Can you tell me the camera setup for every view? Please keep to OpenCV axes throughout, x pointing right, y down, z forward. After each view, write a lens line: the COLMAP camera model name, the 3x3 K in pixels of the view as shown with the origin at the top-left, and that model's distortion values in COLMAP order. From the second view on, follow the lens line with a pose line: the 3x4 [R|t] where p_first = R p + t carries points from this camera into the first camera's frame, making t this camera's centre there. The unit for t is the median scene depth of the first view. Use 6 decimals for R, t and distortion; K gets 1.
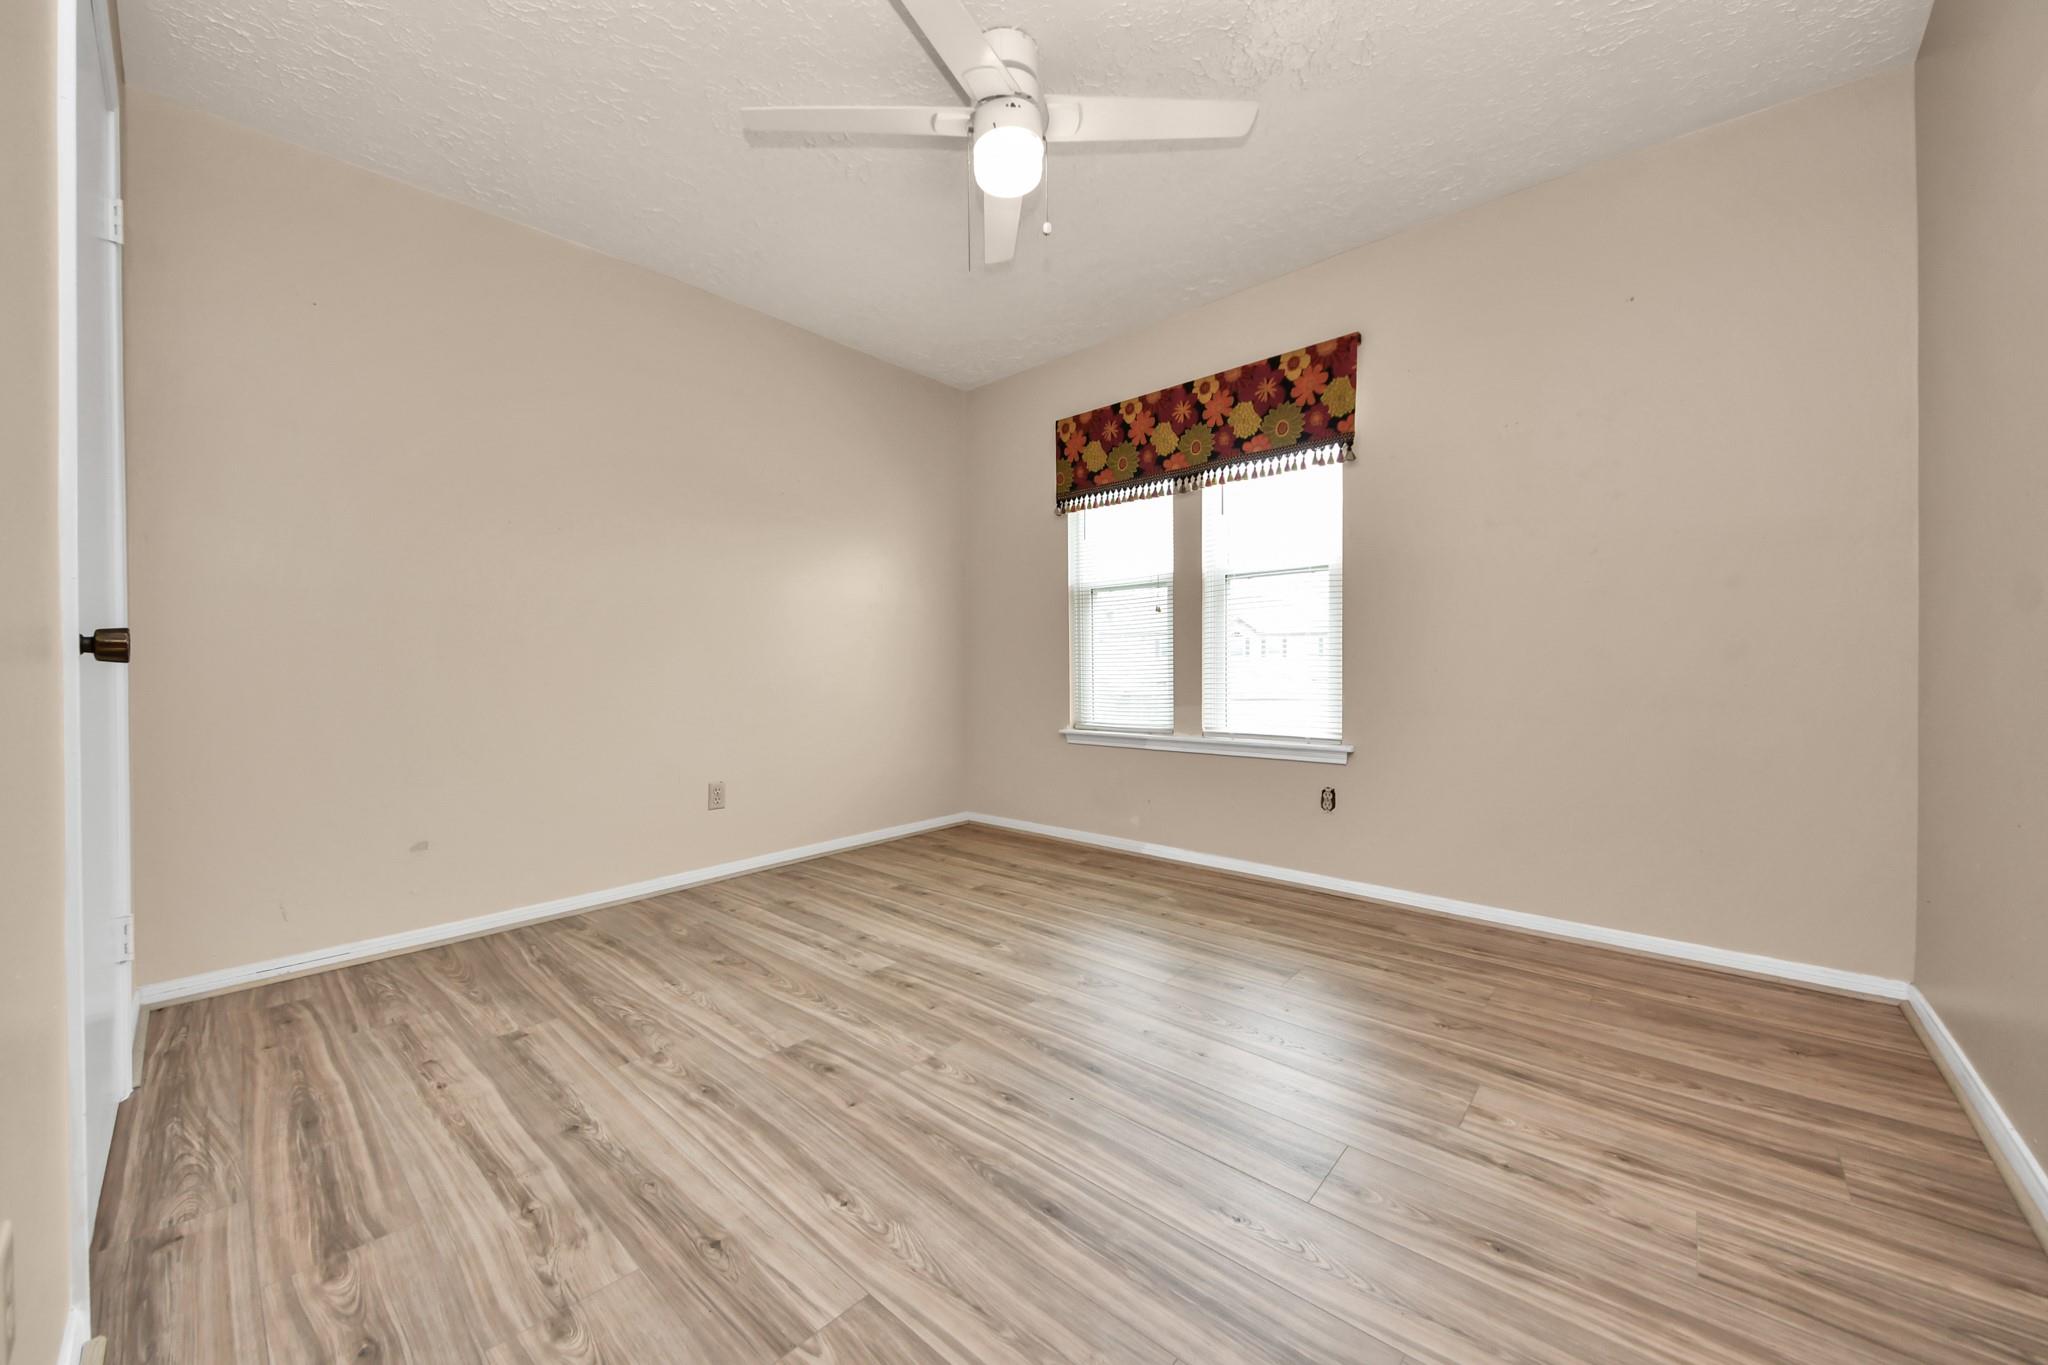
lens RADIAL K [[731.1, 0, 1018.4], [0, 731.1, 684.5], [0, 0, 1]] dist [0.042389, -0.027522]
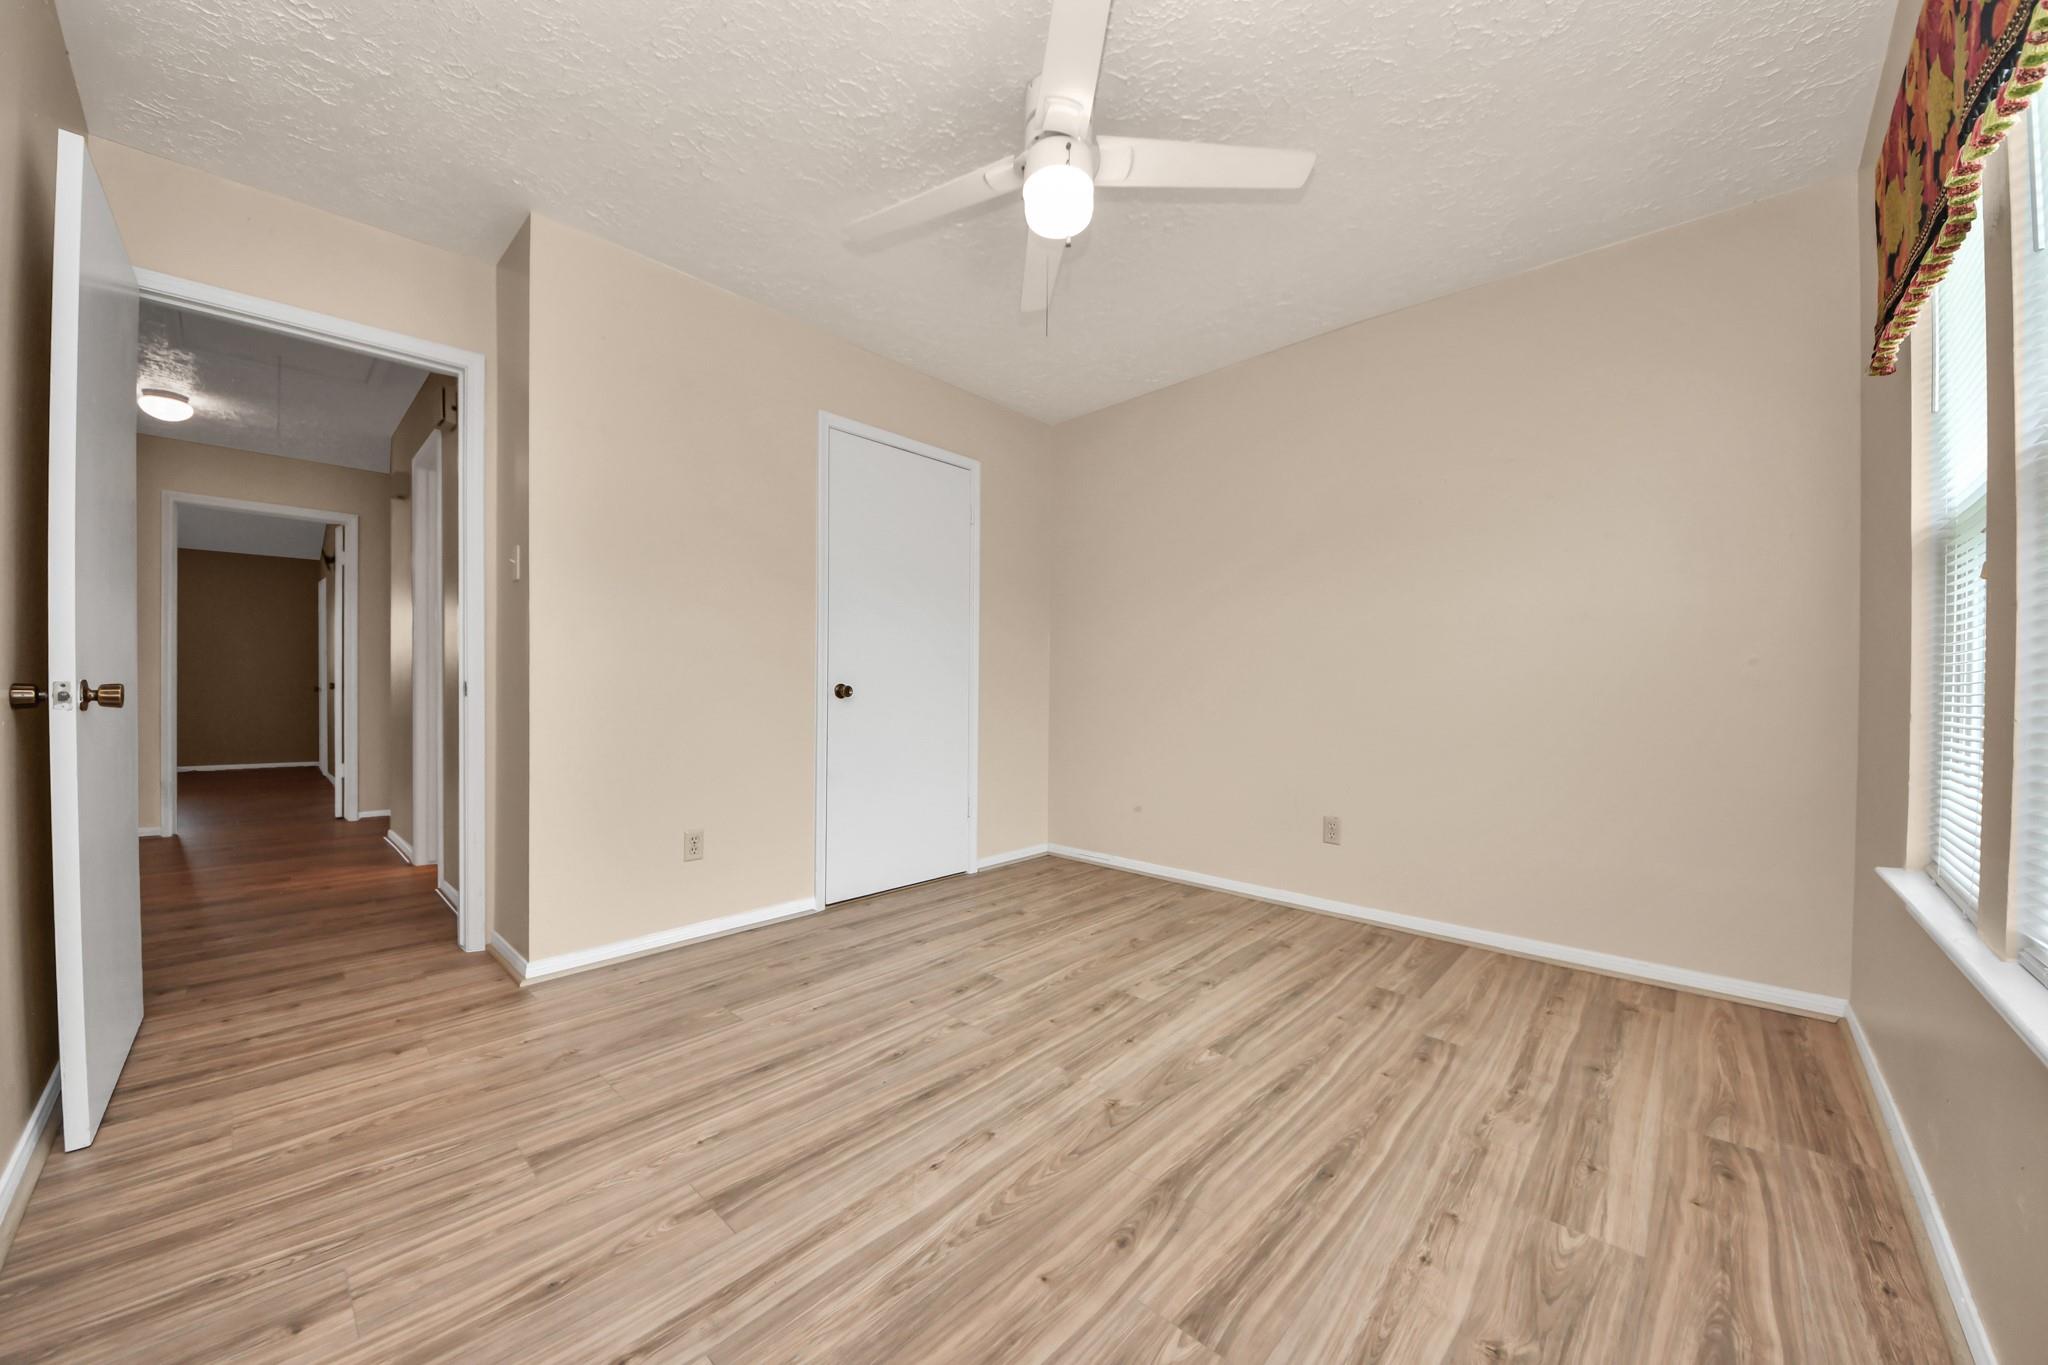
lens RADIAL K [[731.1, 0, 1018.4], [0, 731.1, 684.5], [0, 0, 1]] dist [0.042389, -0.027522]
pose [[-0.024480, 0.005125, -0.999687, 0.939704], [-0.026804, 0.999624, 0.005781, -0.062130], [0.999341, 0.026937, -0.024333, 0.932171]]
